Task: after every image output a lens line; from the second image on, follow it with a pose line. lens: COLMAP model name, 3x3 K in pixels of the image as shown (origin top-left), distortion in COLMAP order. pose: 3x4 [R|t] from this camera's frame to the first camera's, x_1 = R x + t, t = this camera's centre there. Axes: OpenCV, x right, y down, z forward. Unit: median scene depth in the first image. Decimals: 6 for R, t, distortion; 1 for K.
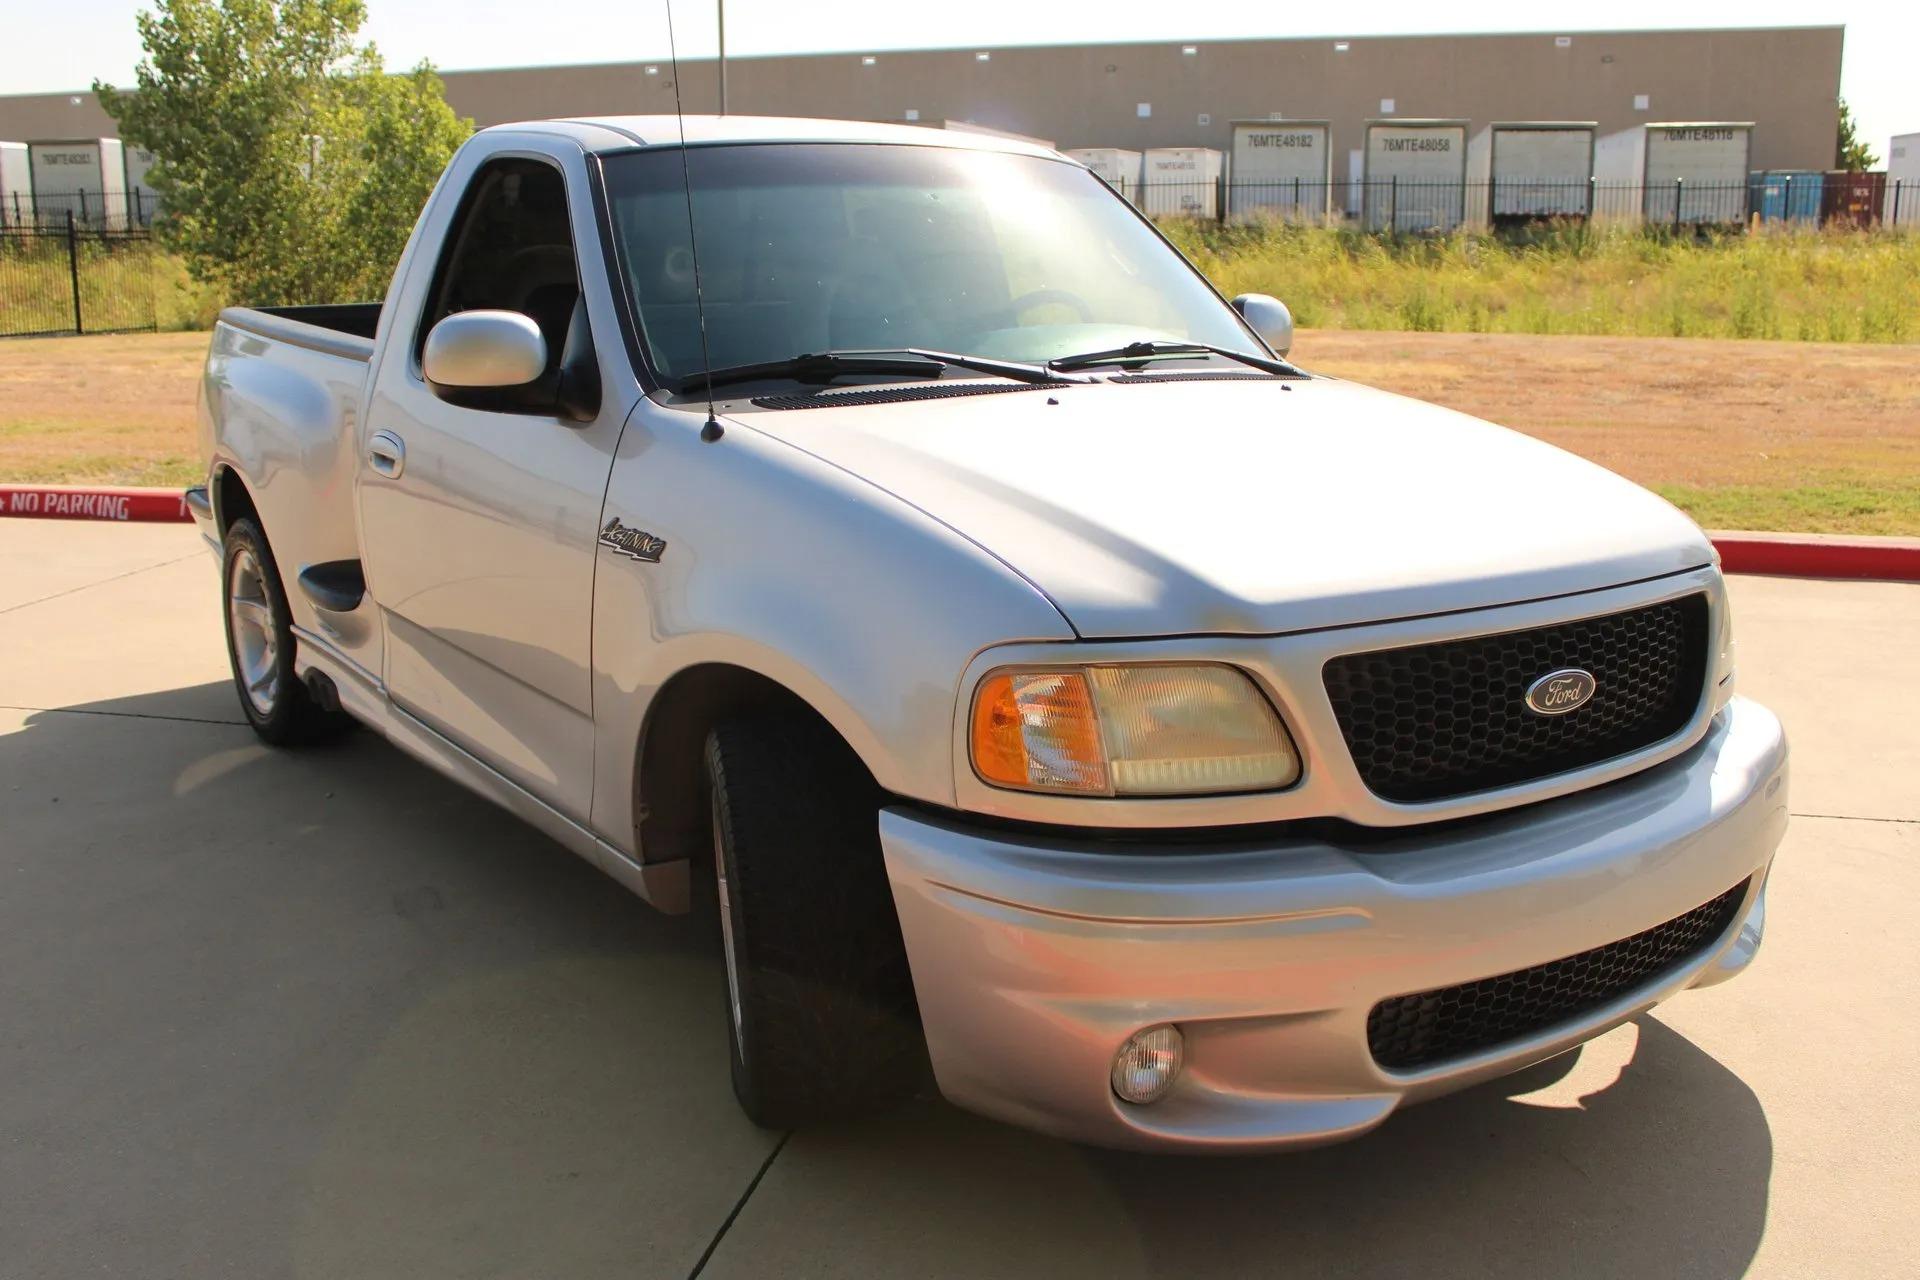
lens RADIAL K [[1886.0, 0, 943.0], [0, 1886.0, 644.4], [0, 0, 1]] dist [-0.132585, 0.159858]
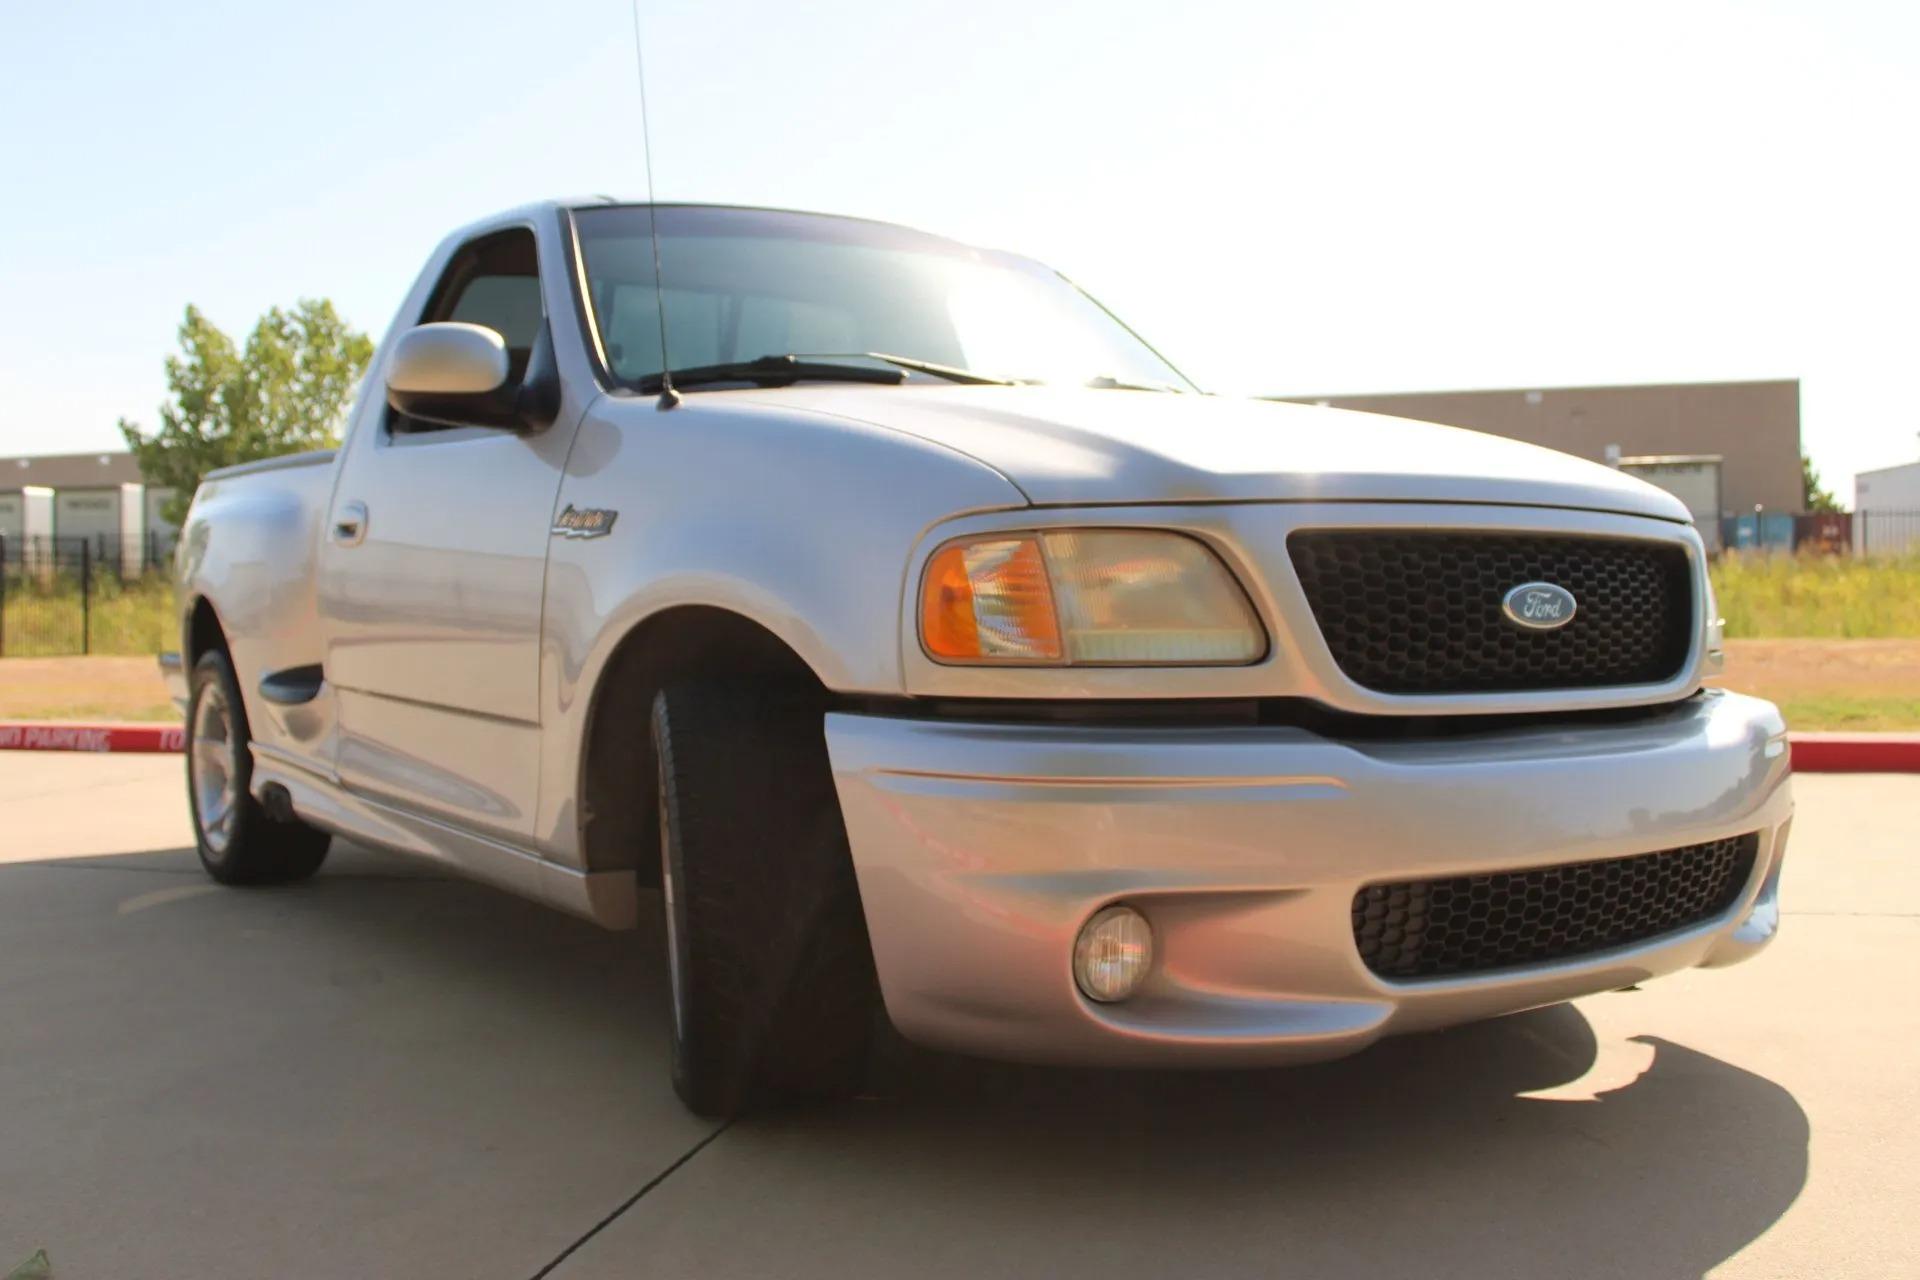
lens RADIAL K [[1879.7, 0, 934.8], [0, 1879.7, 634.5], [0, 0, 1]] dist [-0.137037, 0.152048]
pose [[0.999986, -0.004355, -0.003013, 0.018101], [0.003667, 0.979909, -0.199410, 0.179210], [0.003821, 0.199396, 0.979911, 0.051389]]
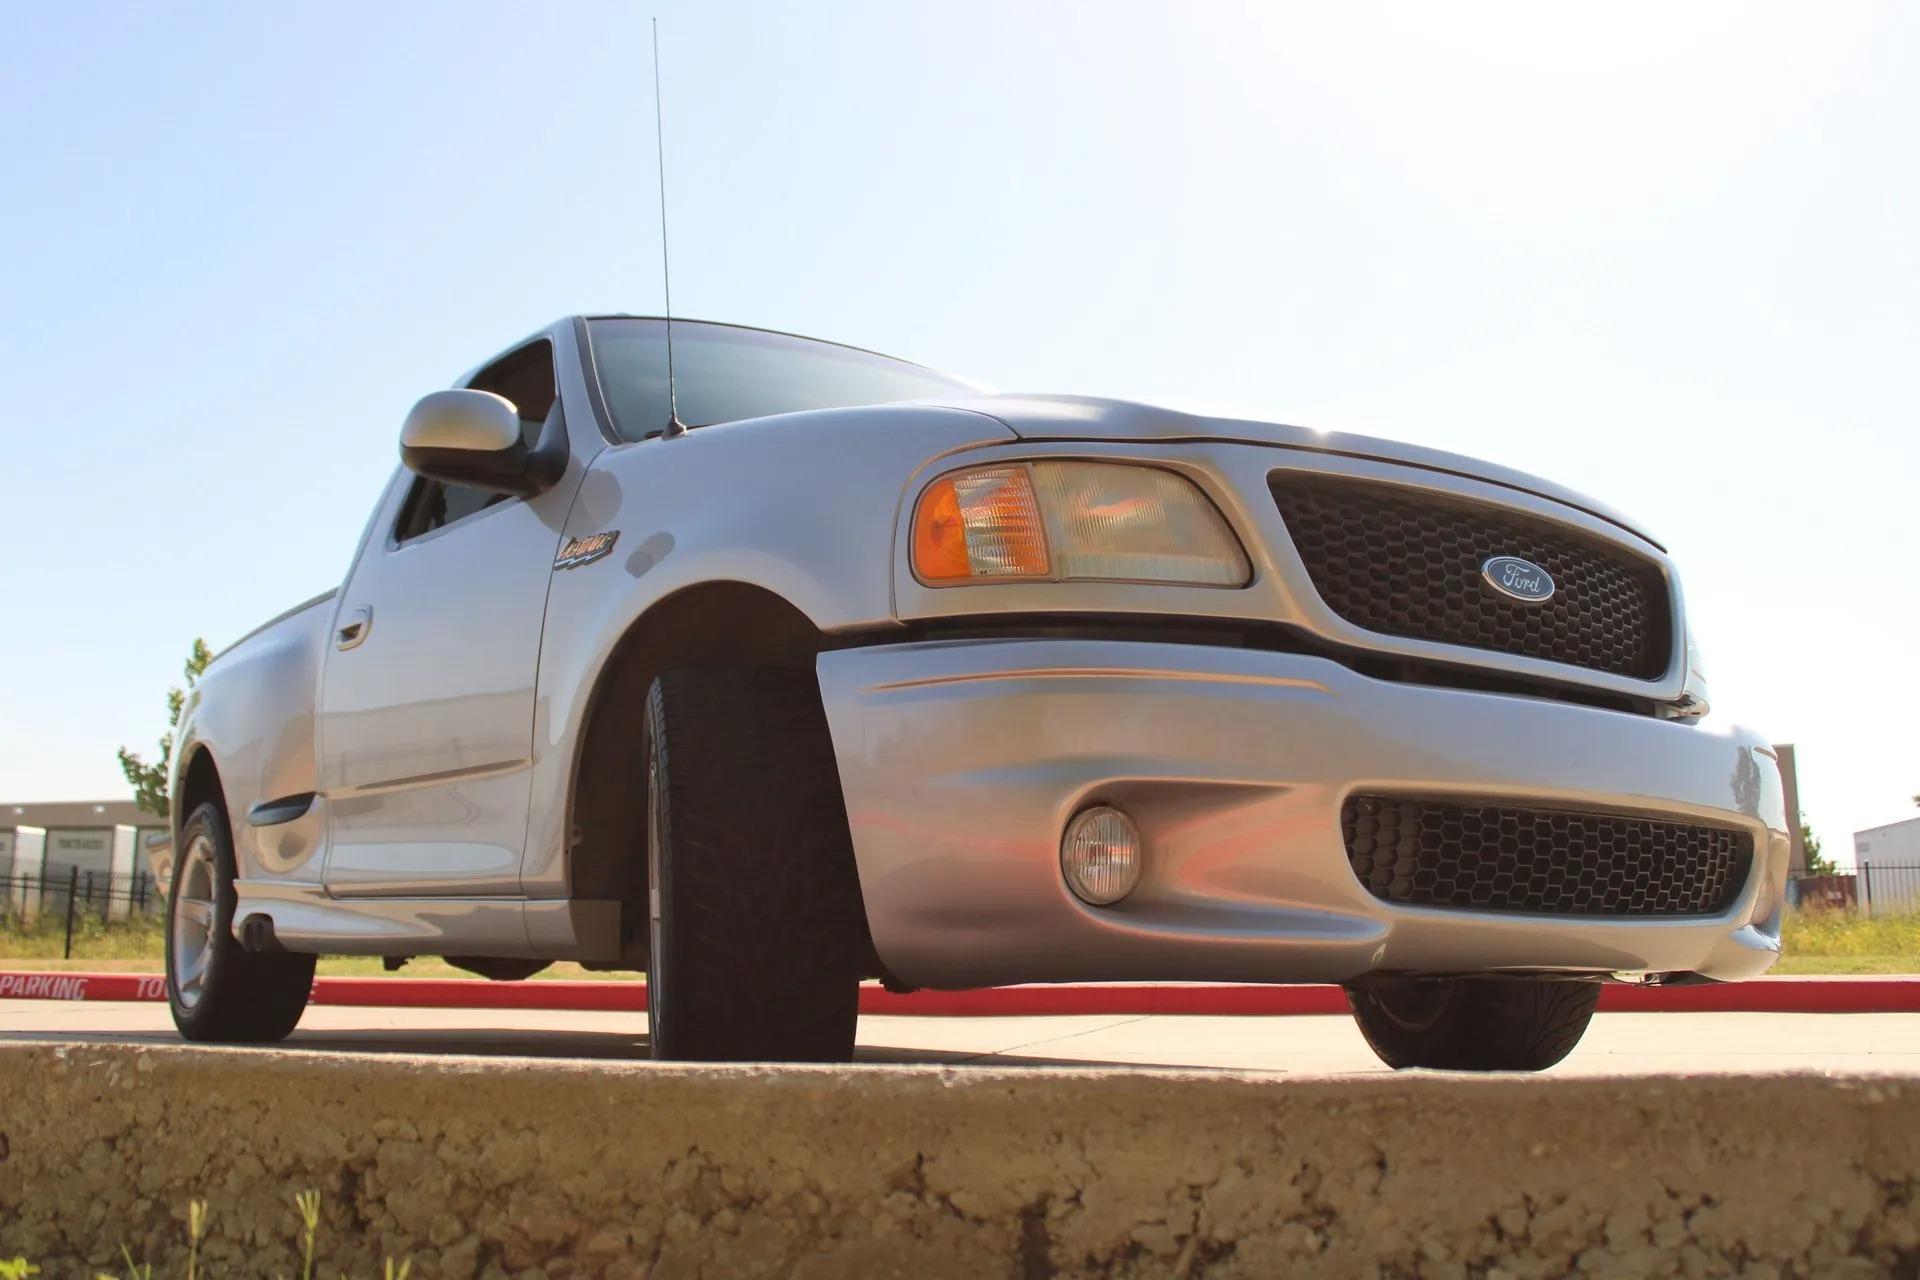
lens RADIAL K [[1882.8, 0, 939.2], [0, 1882.8, 634.9], [0, 0, 1]] dist [-0.131167, 0.150472]
pose [[0.999971, 0.007584, 0.000026, 0.021160], [-0.006964, 0.919554, -0.392901, 0.343391], [-0.003004, 0.392889, 0.919581, 0.087503]]
